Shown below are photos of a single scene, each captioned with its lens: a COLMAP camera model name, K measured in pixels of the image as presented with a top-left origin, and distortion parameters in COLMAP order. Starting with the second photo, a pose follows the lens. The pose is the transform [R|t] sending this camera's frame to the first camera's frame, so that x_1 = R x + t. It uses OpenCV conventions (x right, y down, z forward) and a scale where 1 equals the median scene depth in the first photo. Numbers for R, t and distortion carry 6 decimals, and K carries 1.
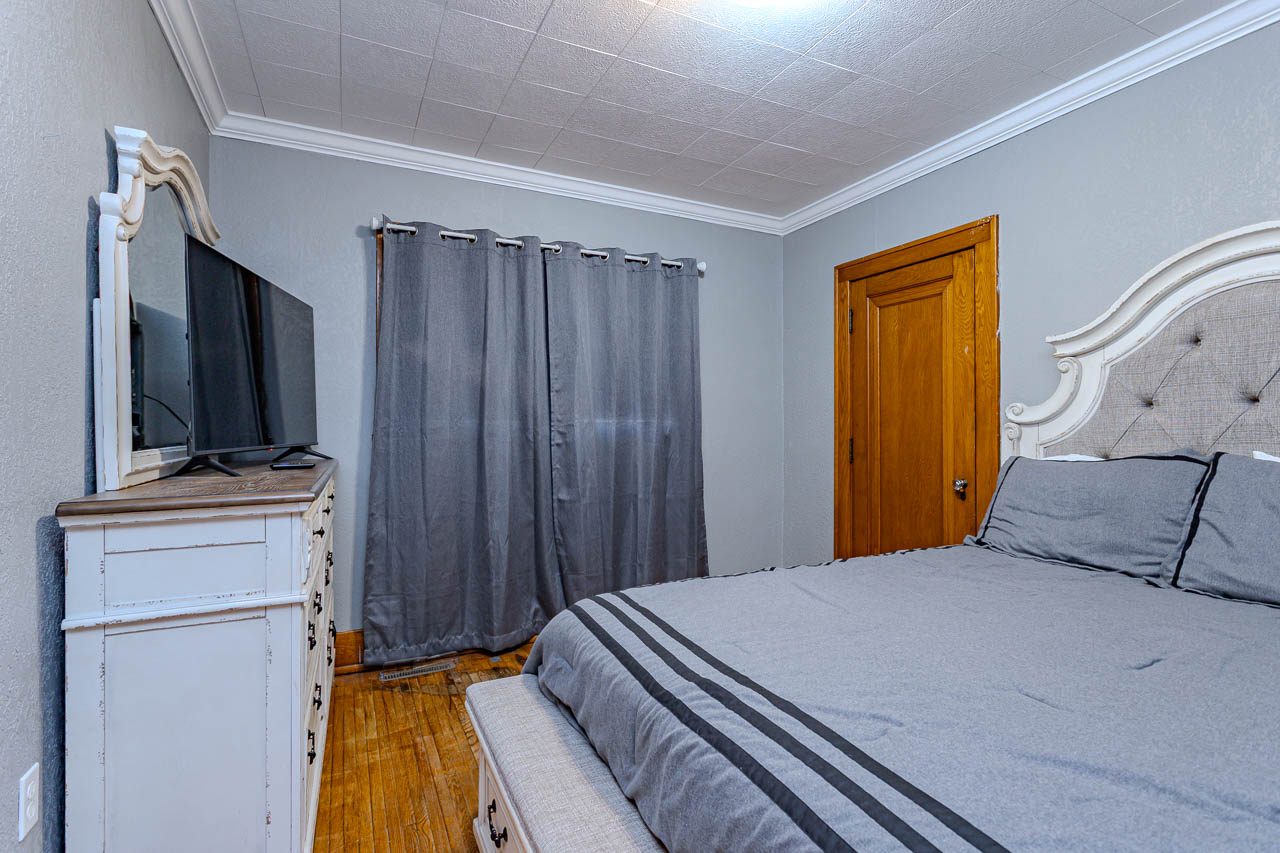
lens RADIAL K [[603.1, 0, 640.0], [0, 603.1, 427.4], [0, 0, 1]] dist [0.001025, 0.004121]
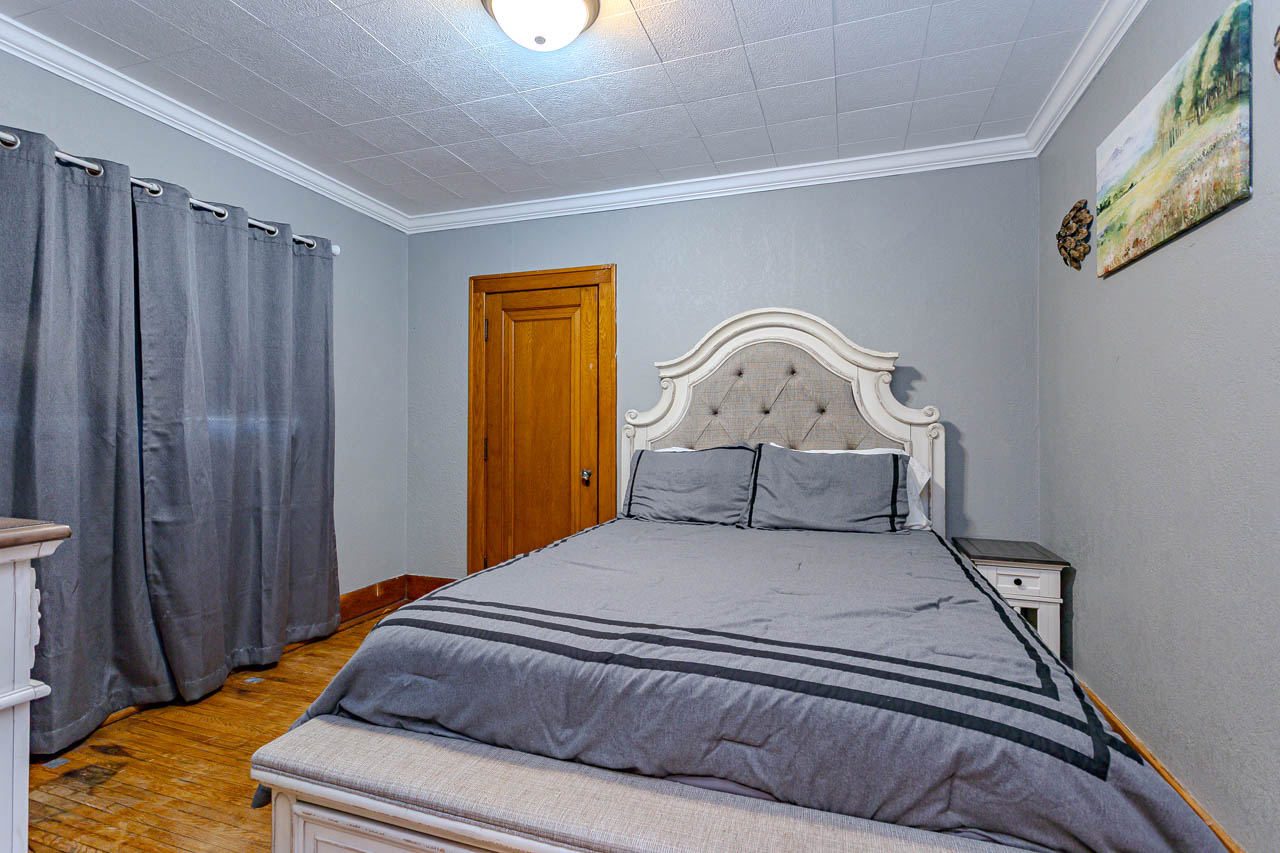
lens RADIAL K [[603.1, 0, 636.6], [0, 603.1, 428.4], [0, 0, 1]] dist [0.001025, 0.004121]
pose [[0.710337, 0.002201, 0.703858, -0.250843], [-0.002780, 0.999996, -0.000322, 0.000875], [-0.703856, -0.001728, 0.710340, 0.041468]]
